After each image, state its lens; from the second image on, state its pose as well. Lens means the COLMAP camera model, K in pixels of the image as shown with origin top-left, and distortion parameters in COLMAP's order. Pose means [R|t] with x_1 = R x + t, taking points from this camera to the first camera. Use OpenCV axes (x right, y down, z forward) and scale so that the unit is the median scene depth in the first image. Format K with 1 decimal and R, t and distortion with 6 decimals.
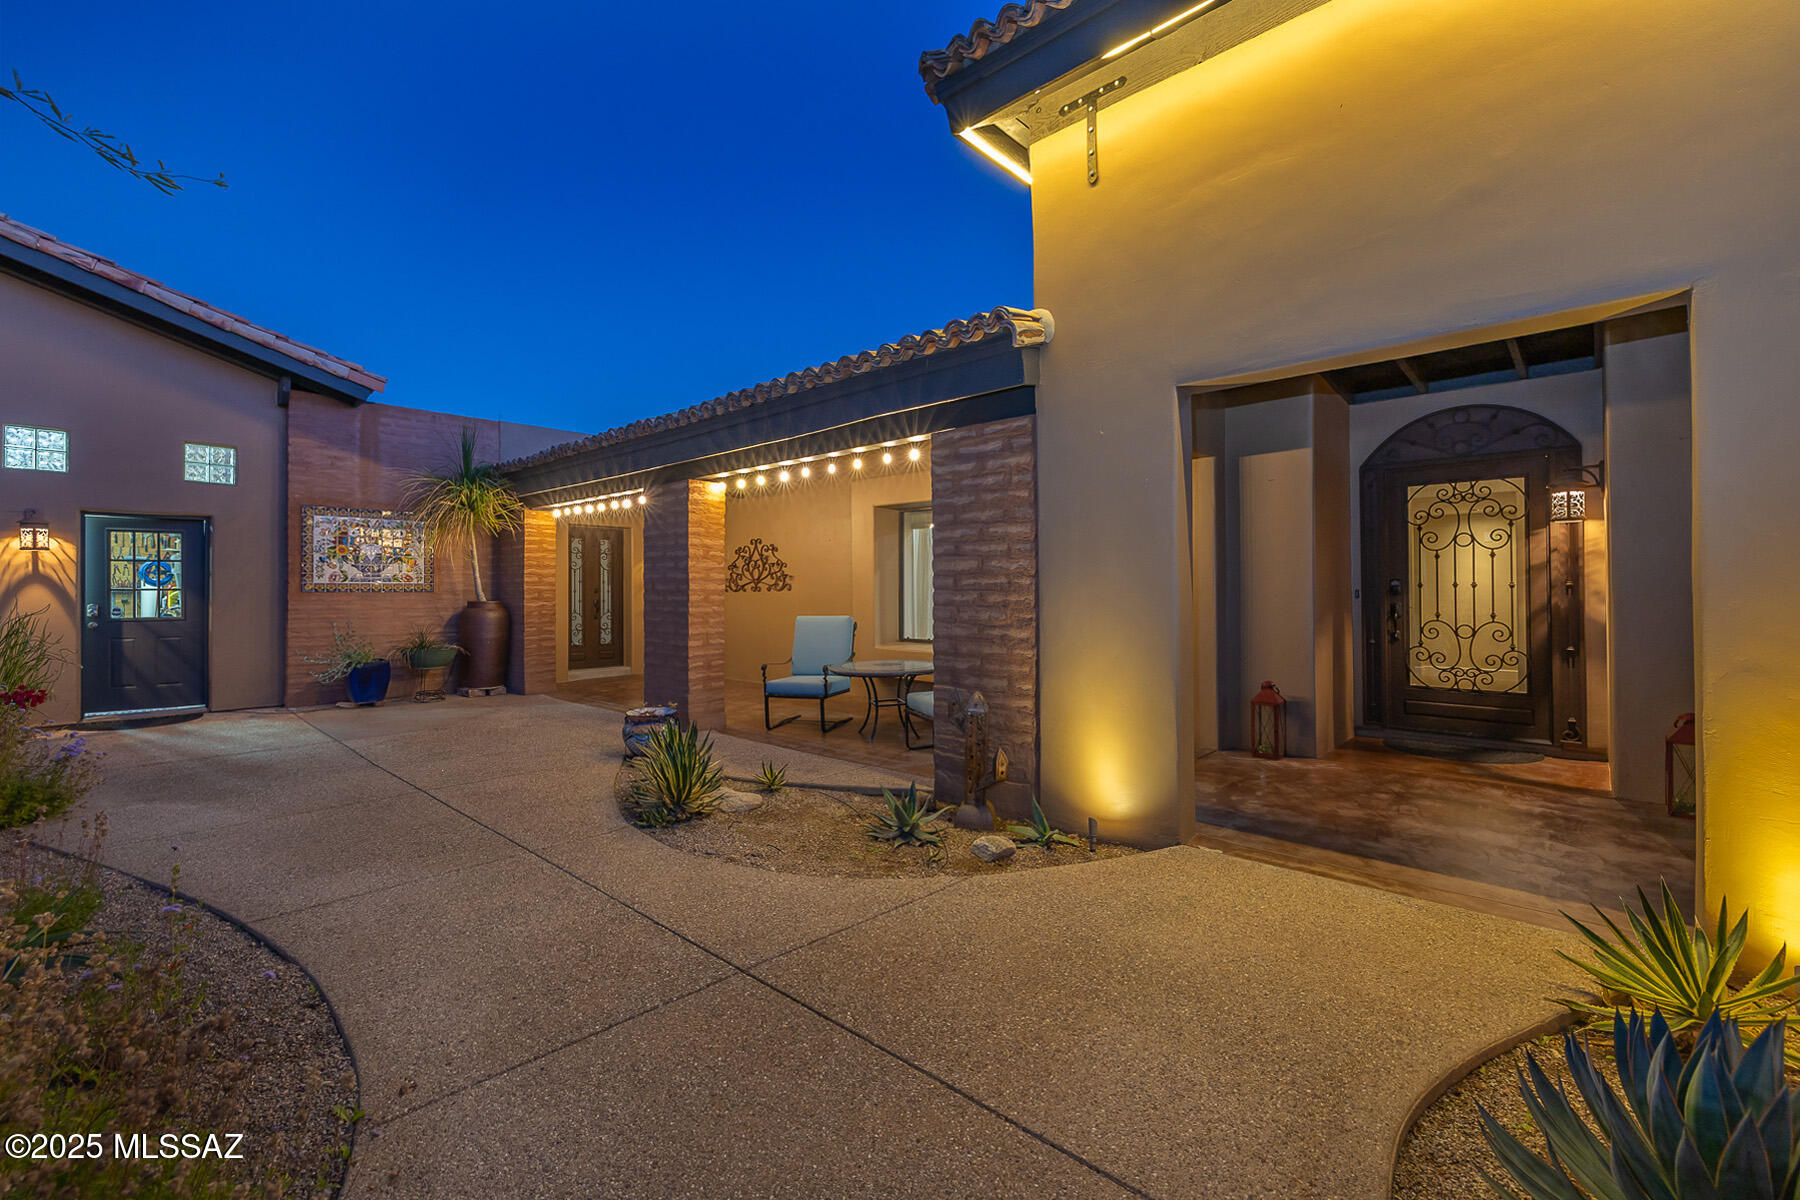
lens RADIAL K [[760.1, 0, 899.5], [0, 760.1, 588.7], [0, 0, 1]] dist [-0.000388, -0.000178]
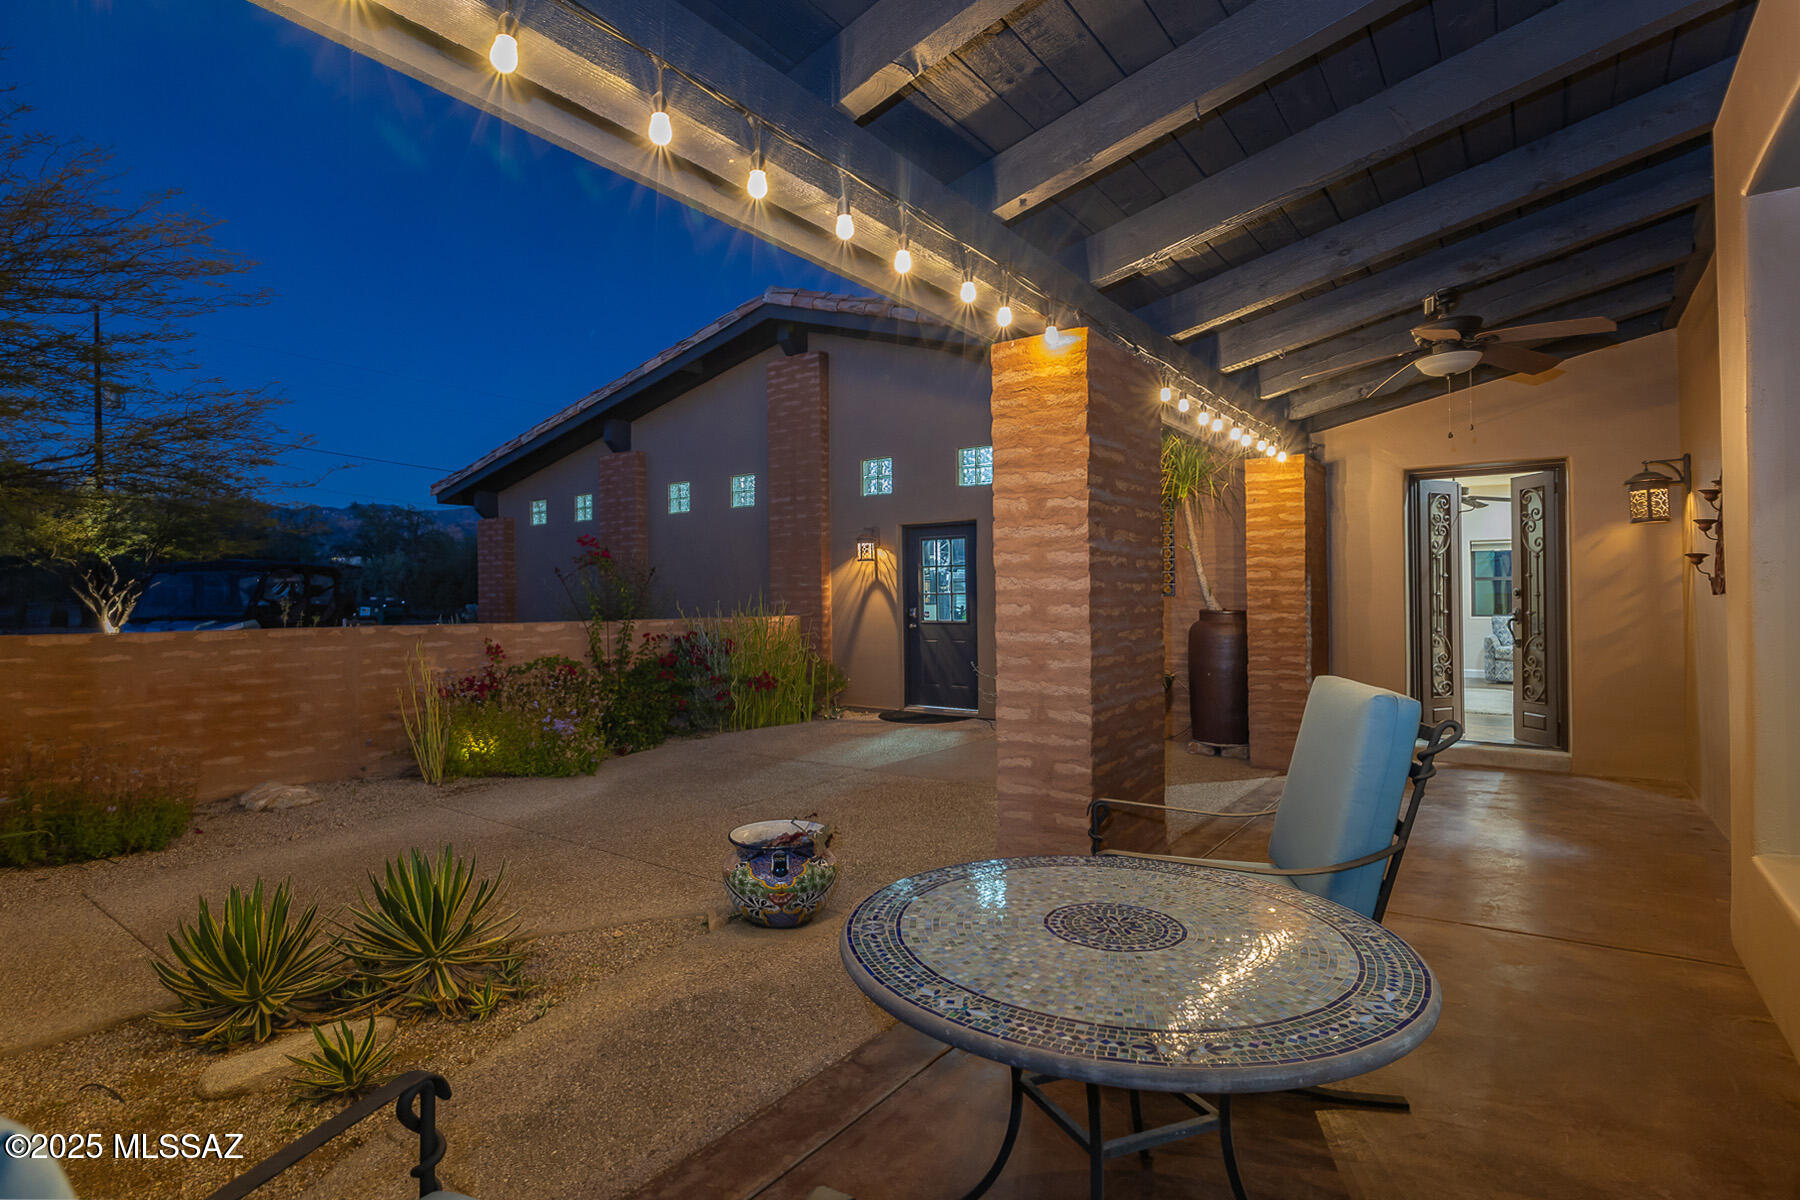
lens RADIAL K [[881.5, 0, 900.0], [0, 881.5, 600.0], [0, 0, 1]] dist [-0.000219, 0.000000]
pose [[0.124882, 0.003732, -0.992165, 0.283092], [0.006915, 0.999965, 0.004632, 0.004196], [0.992148, -0.007440, 0.124852, 1.089068]]
